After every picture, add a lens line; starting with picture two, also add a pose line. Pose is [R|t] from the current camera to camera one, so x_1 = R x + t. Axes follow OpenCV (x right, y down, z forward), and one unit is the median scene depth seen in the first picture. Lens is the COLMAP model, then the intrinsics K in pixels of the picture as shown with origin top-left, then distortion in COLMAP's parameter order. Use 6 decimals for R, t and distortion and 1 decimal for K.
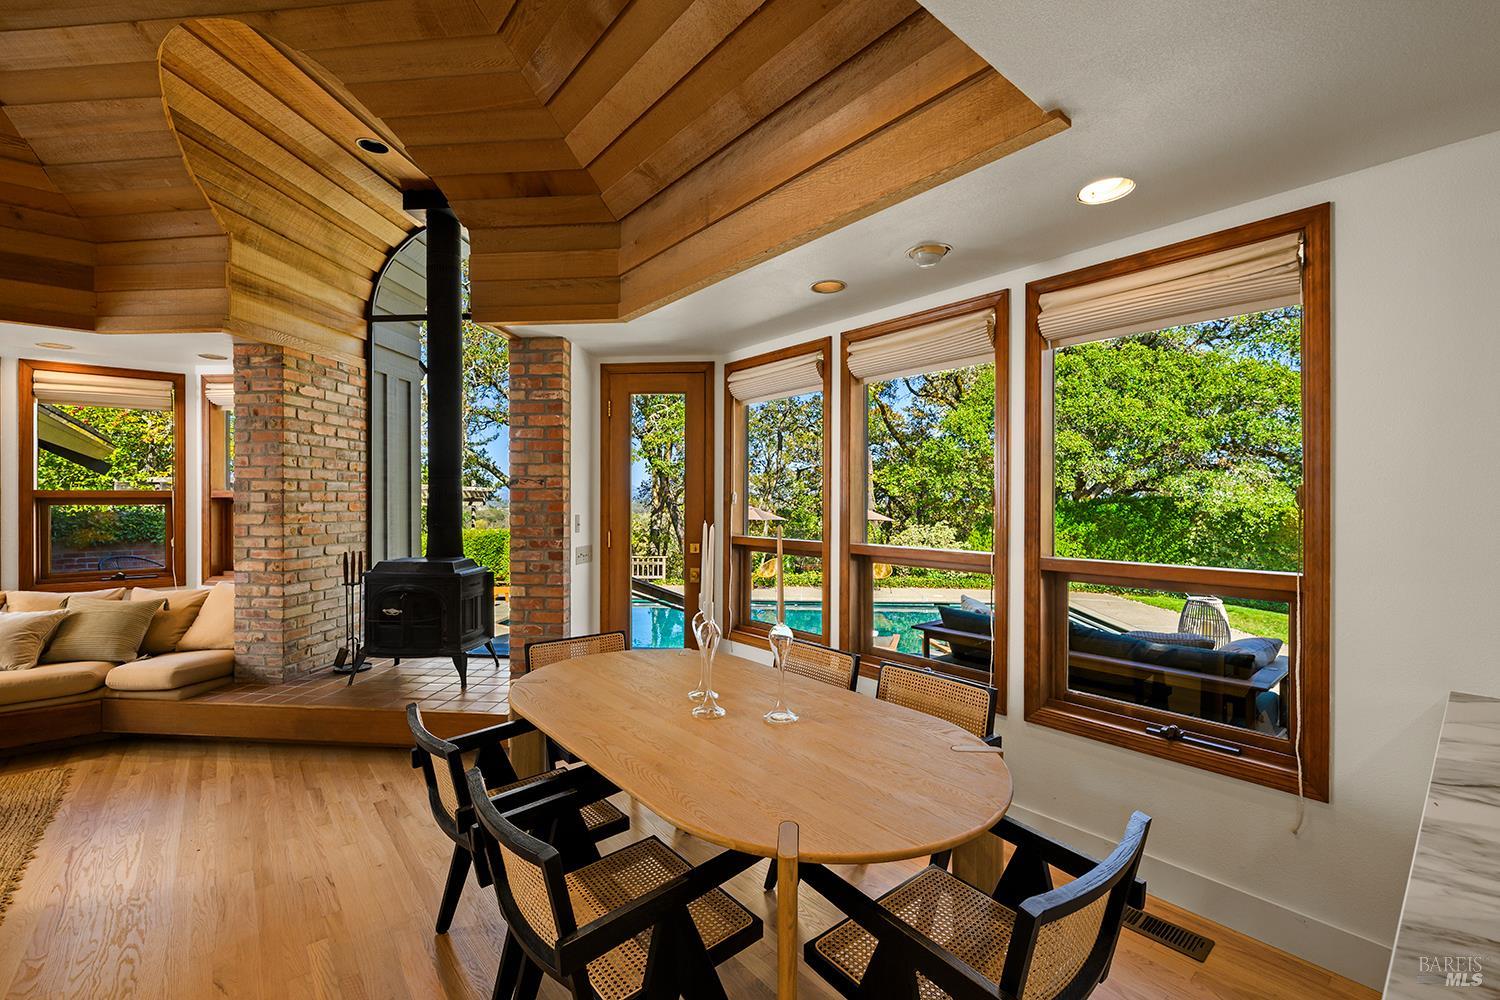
lens RADIAL K [[632.7, 0, 754.4], [0, 632.7, 506.2], [0, 0, 1]] dist [-0.004576, 0.000073]
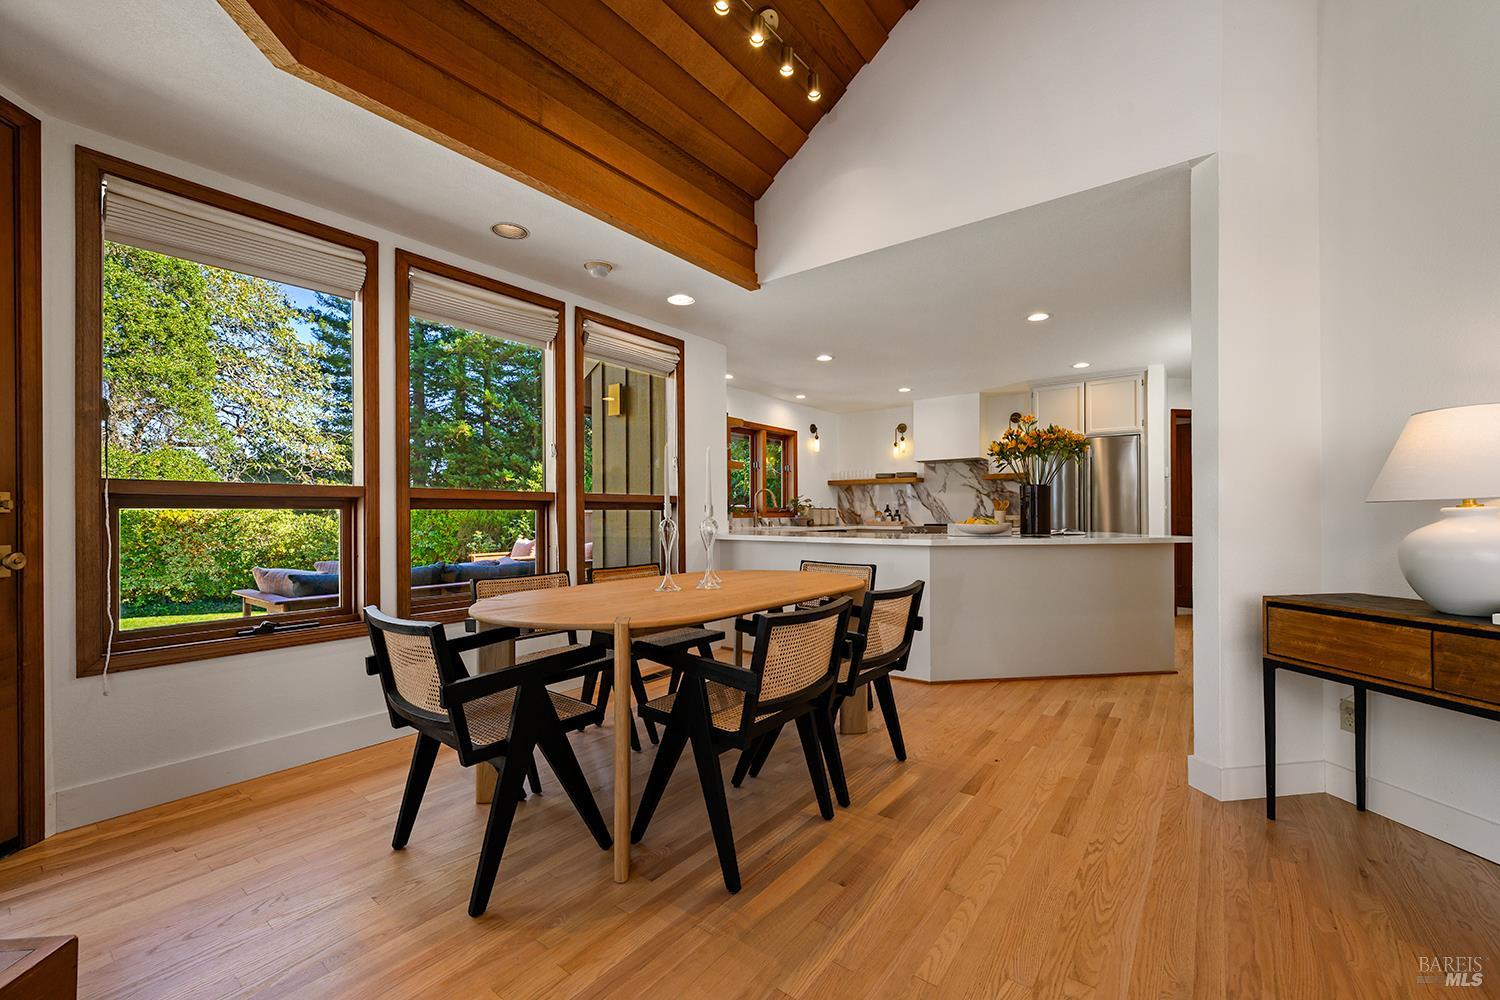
lens RADIAL K [[613.5, 0, 744.6], [0, 613.5, 507.4], [0, 0, 1]] dist [-0.001669, -0.000065]
pose [[-0.223783, 0.007719, 0.974608, -0.638957], [0.011240, 0.999923, -0.005338, 0.076516], [-0.974574, 0.009760, -0.223853, 0.589073]]
